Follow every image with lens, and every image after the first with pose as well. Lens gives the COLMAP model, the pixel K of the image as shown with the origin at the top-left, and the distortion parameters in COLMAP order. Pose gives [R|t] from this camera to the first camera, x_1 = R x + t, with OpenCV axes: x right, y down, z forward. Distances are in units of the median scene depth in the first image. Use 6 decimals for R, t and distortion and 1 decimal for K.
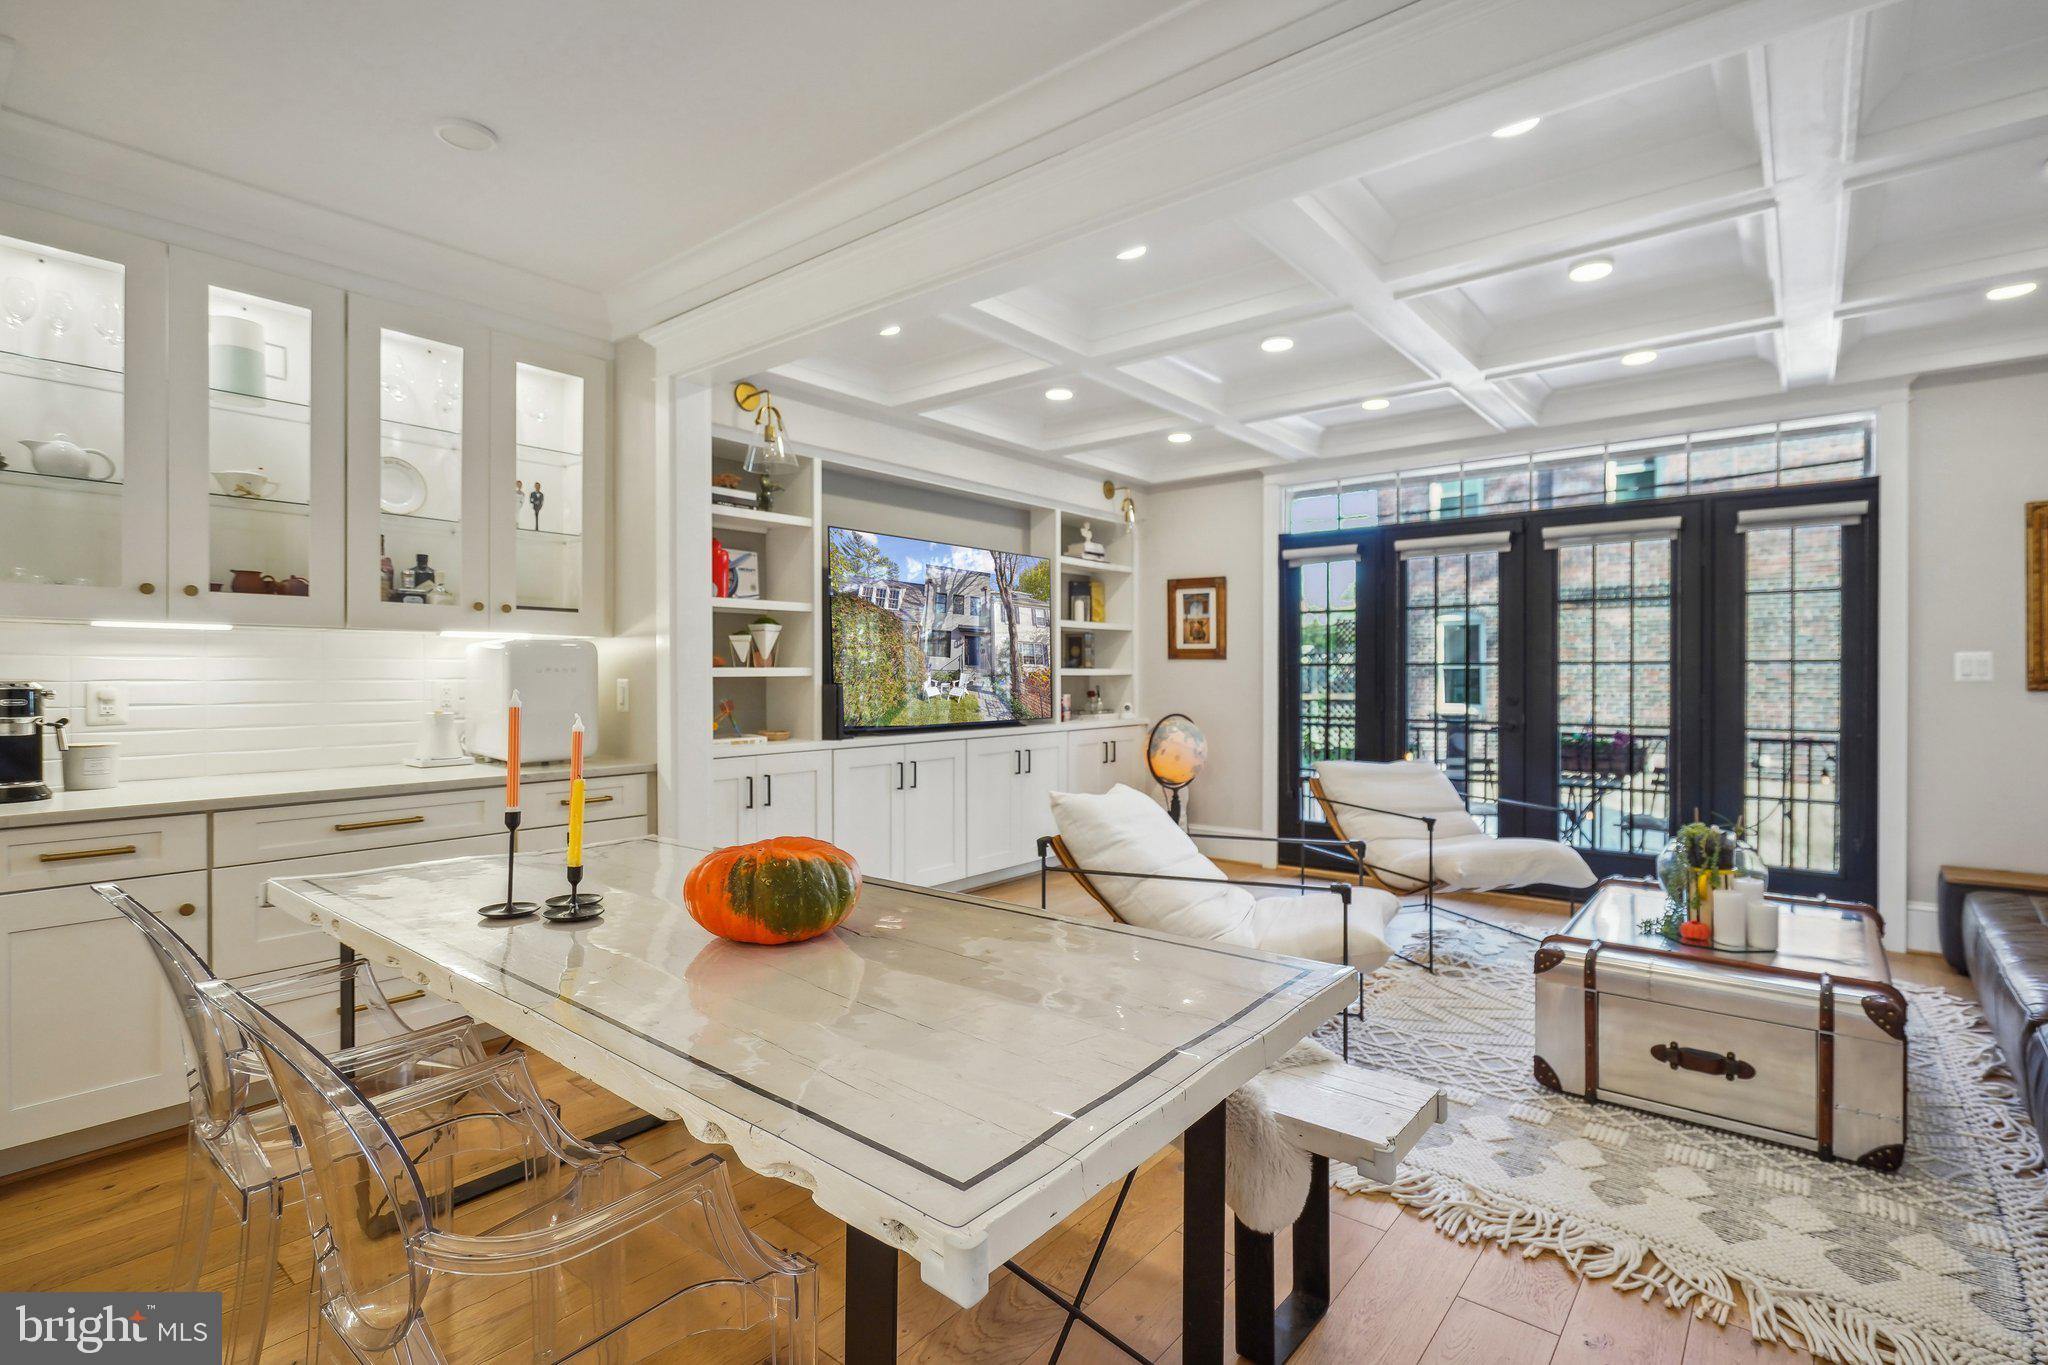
lens RADIAL K [[968.1, 0, 1033.9], [0, 968.1, 664.5], [0, 0, 1]] dist [-0.002878, 0.000595]
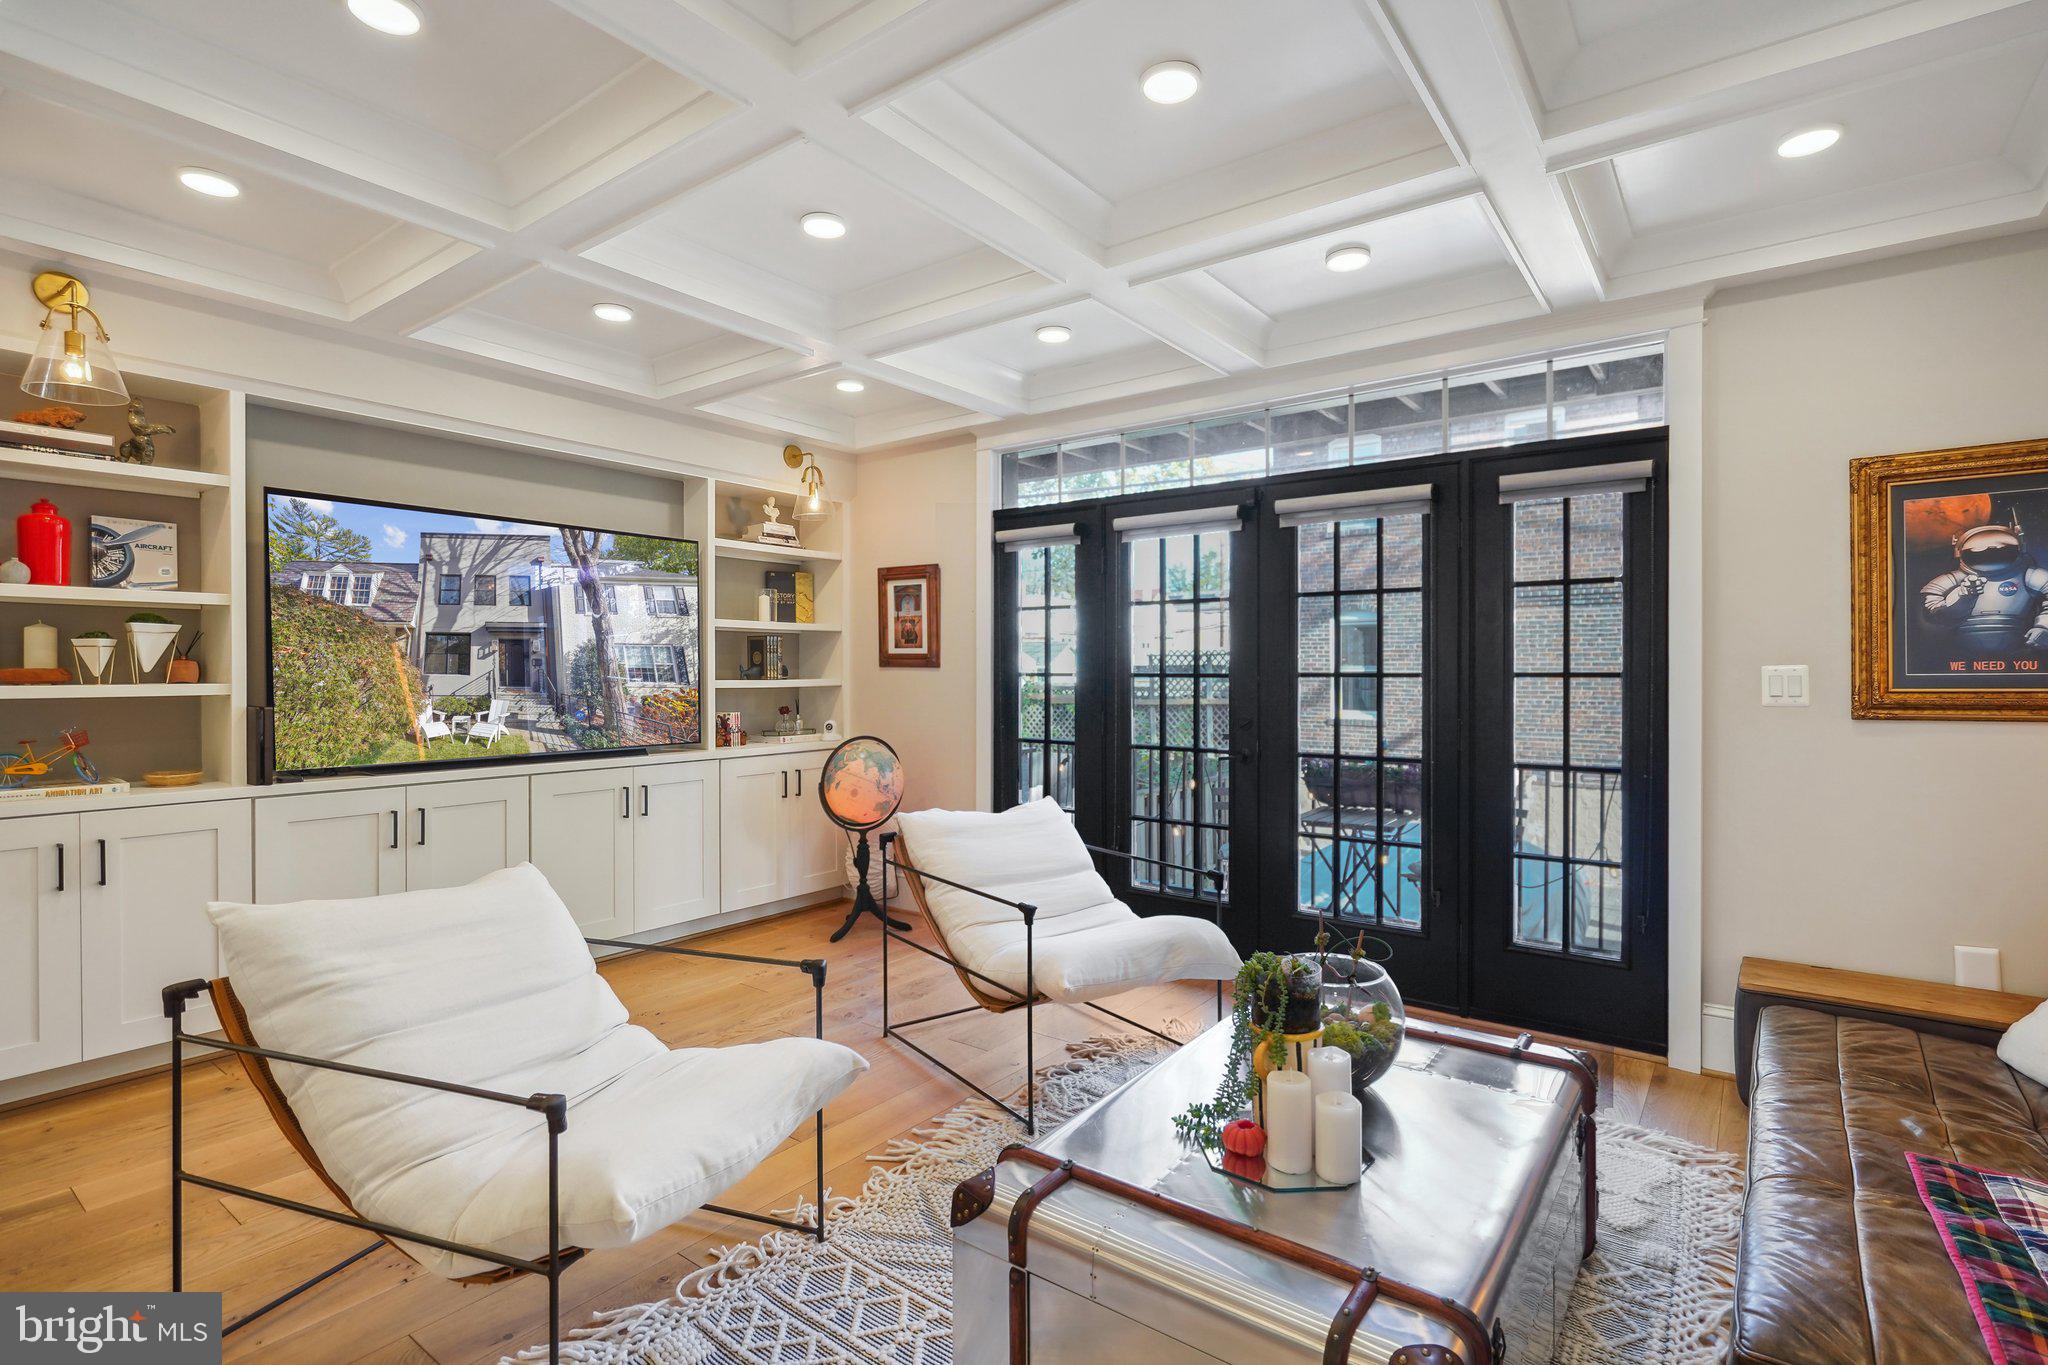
lens RADIAL K [[983.2, 0, 1027.6], [0, 983.2, 666.6], [0, 0, 1]] dist [-0.003550, -0.000100]
pose [[0.999147, 0.000198, 0.041287, 0.301589], [-0.000269, 0.999998, 0.001711, -0.009753], [-0.041287, -0.001721, 0.999146, 0.228878]]
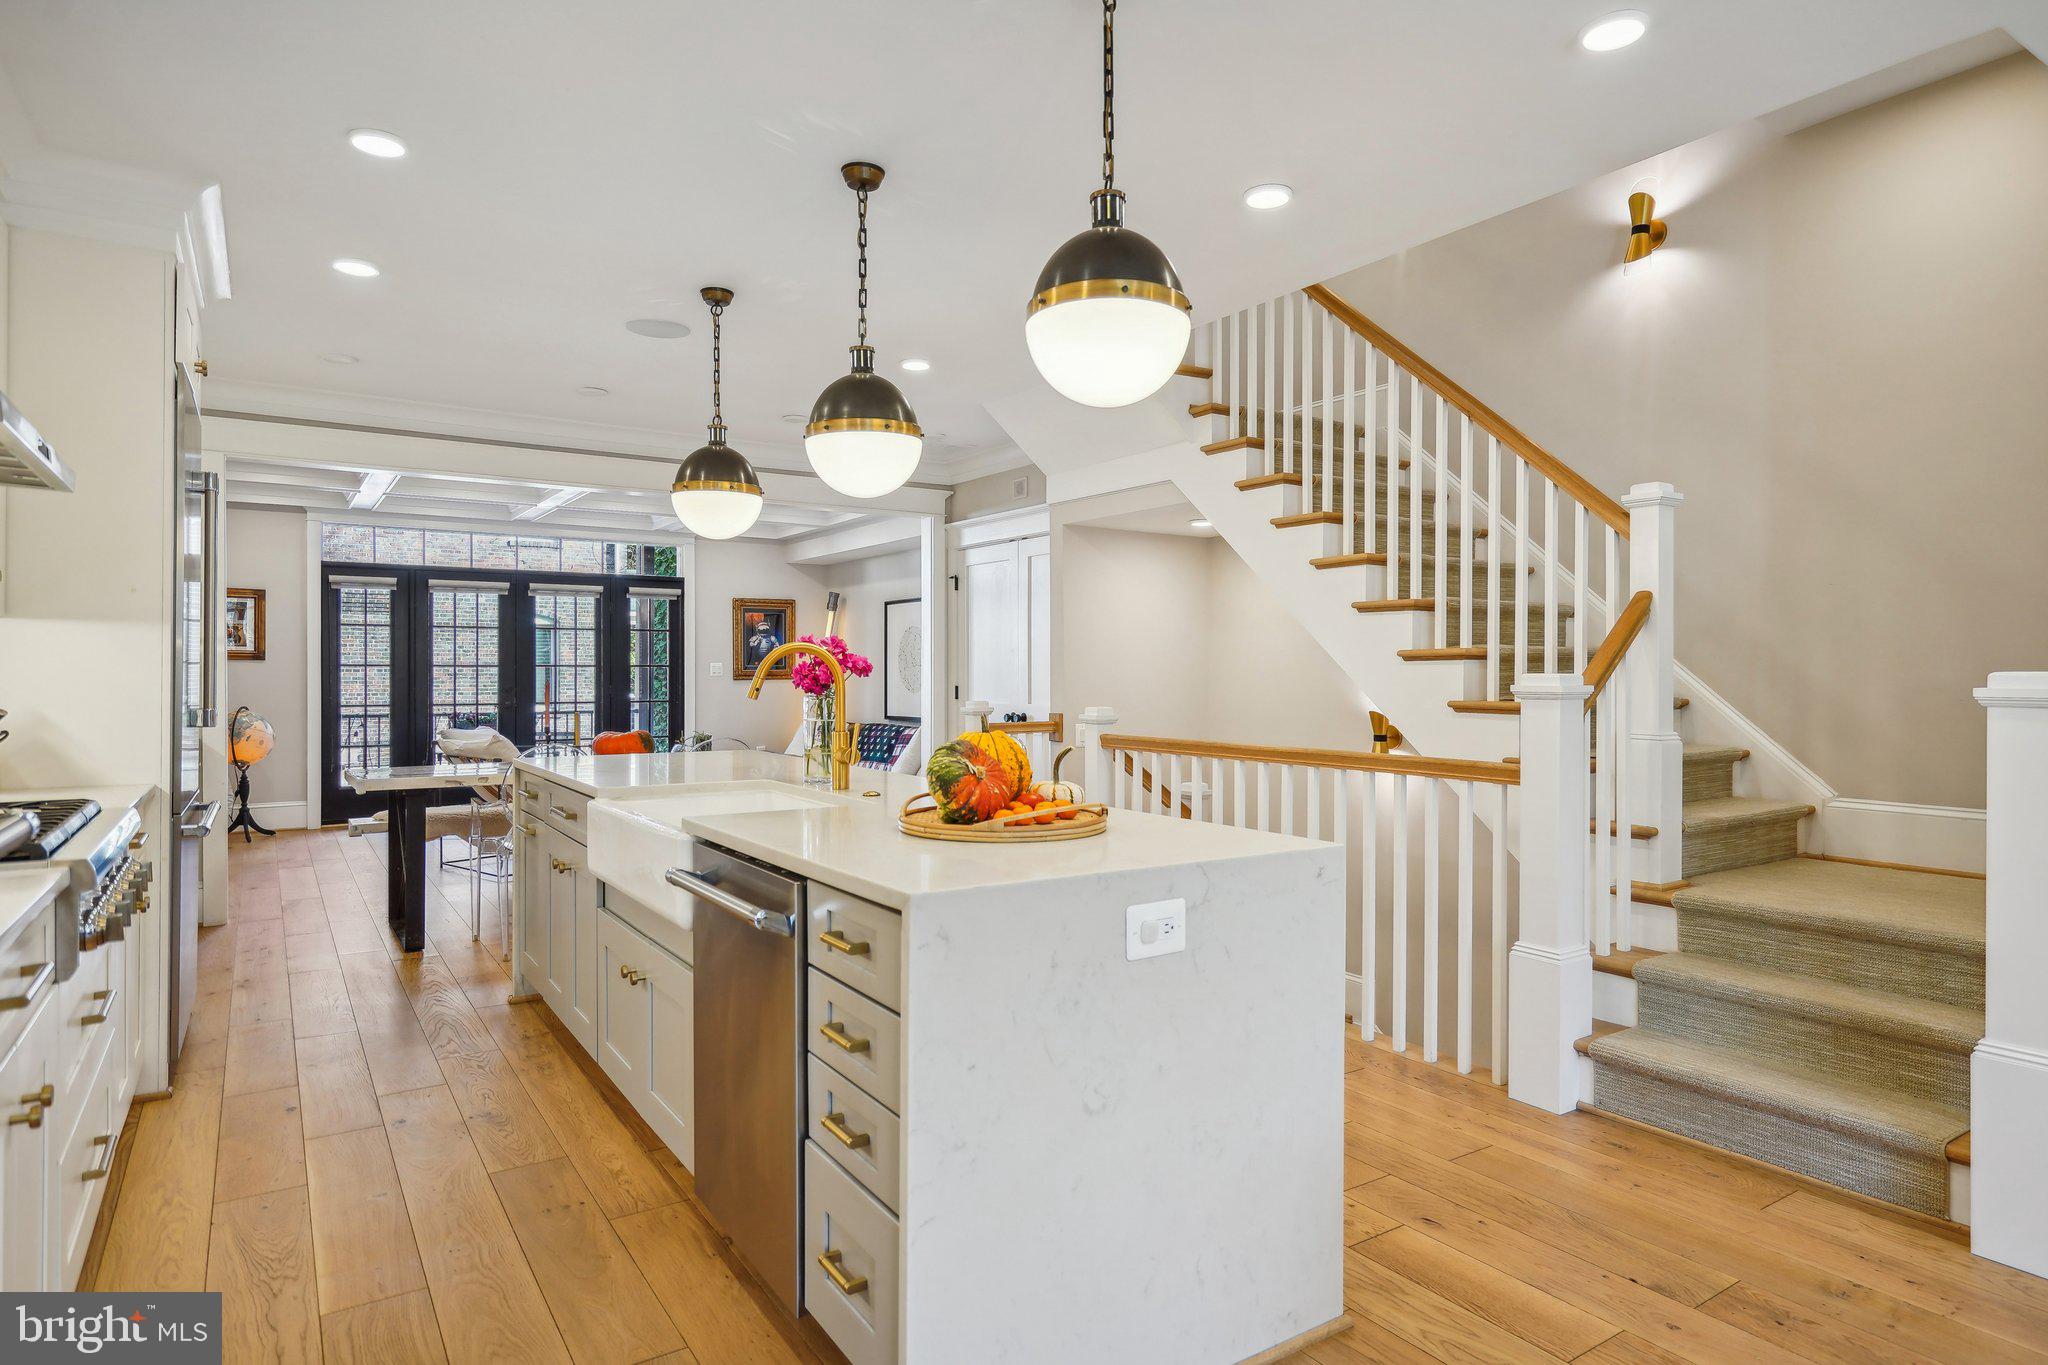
lens RADIAL K [[1139.1, 0, 1024.0], [0, 1139.1, 682.5], [0, 0, 1]] dist [0.003641, 0.001603]
pose [[0.300762, -0.007779, 0.953667, -1.077704], [-0.007183, 0.999920, 0.010422, 0.000833], [-0.953672, -0.009985, 0.300682, -0.382973]]
